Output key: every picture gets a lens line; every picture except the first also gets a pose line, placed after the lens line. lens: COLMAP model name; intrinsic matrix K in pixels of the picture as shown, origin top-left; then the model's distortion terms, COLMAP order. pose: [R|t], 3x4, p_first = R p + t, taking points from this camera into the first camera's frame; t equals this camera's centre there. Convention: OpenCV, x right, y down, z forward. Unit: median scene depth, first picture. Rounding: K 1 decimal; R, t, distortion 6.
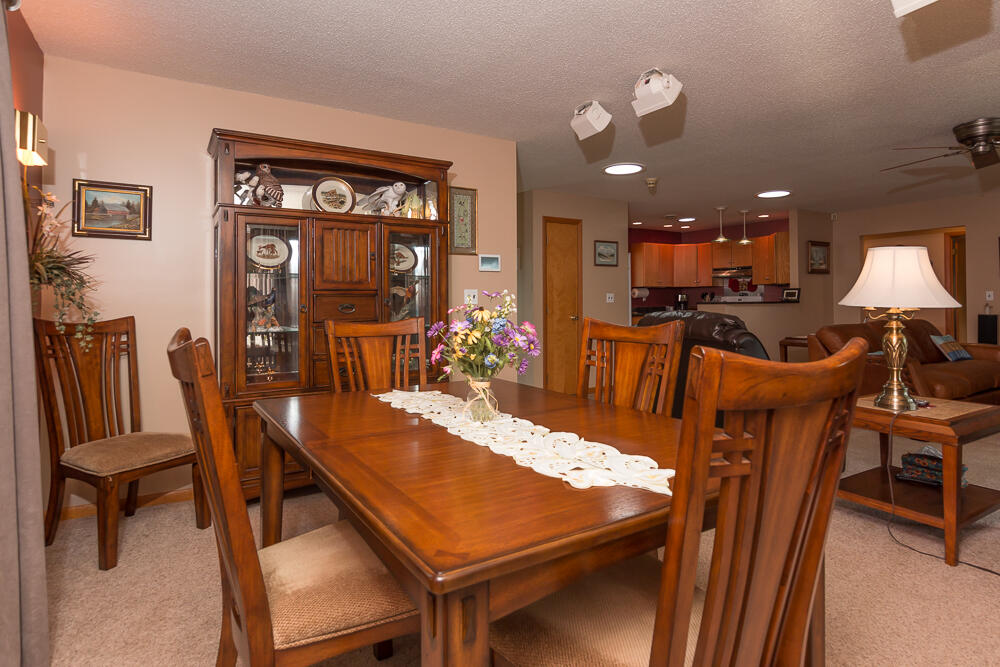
lens RADIAL K [[577.3, 0, 507.1], [0, 577.3, 297.4], [0, 0, 1]] dist [0.014575, -0.006921]
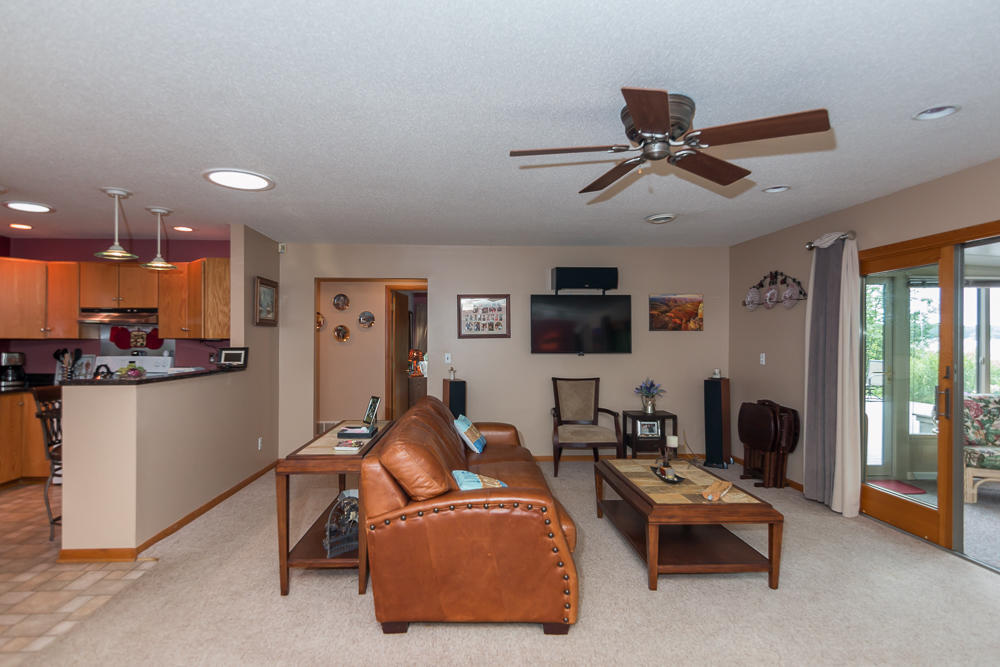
lens RADIAL K [[533.3, 0, 488.6], [0, 533.3, 343.1], [0, 0, 1]] dist [-0.005001, -0.000291]
pose [[0.505518, 0.005788, 0.862797, 0.112864], [-0.010856, 0.999941, -0.000347, -0.020701], [-0.862748, -0.009191, 0.505551, 0.408462]]
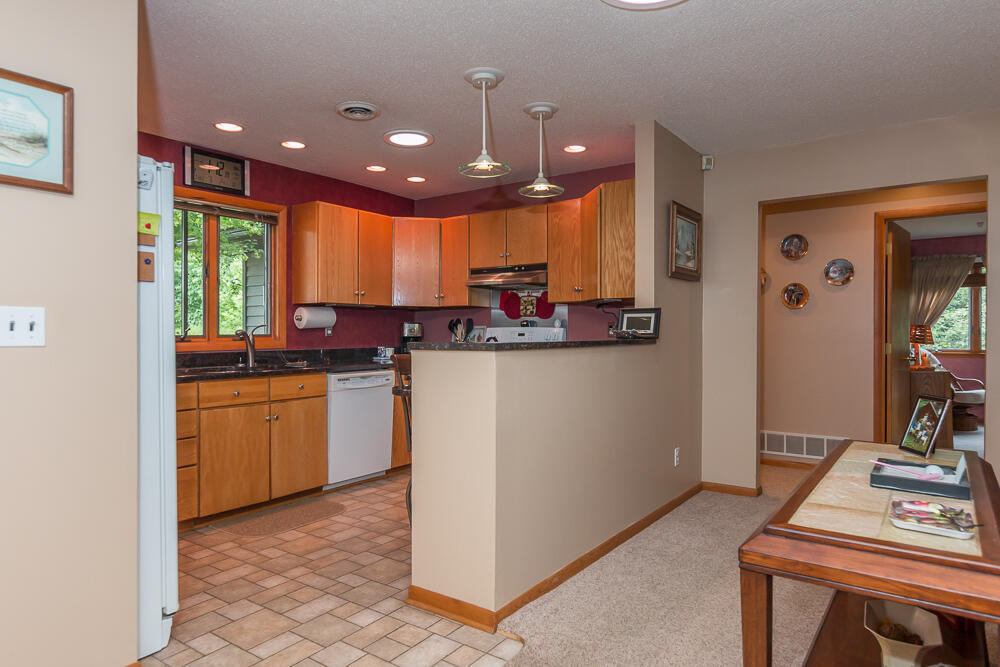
lens RADIAL K [[604.9, 0, 503.5], [0, 604.9, 331.8], [0, 0, 1]] dist [0.006287, -0.000707]
pose [[0.930327, 0.008119, 0.366642, 0.210031], [-0.009618, 0.999951, 0.002262, 0.000870], [-0.366606, -0.005630, 0.930359, 0.553397]]
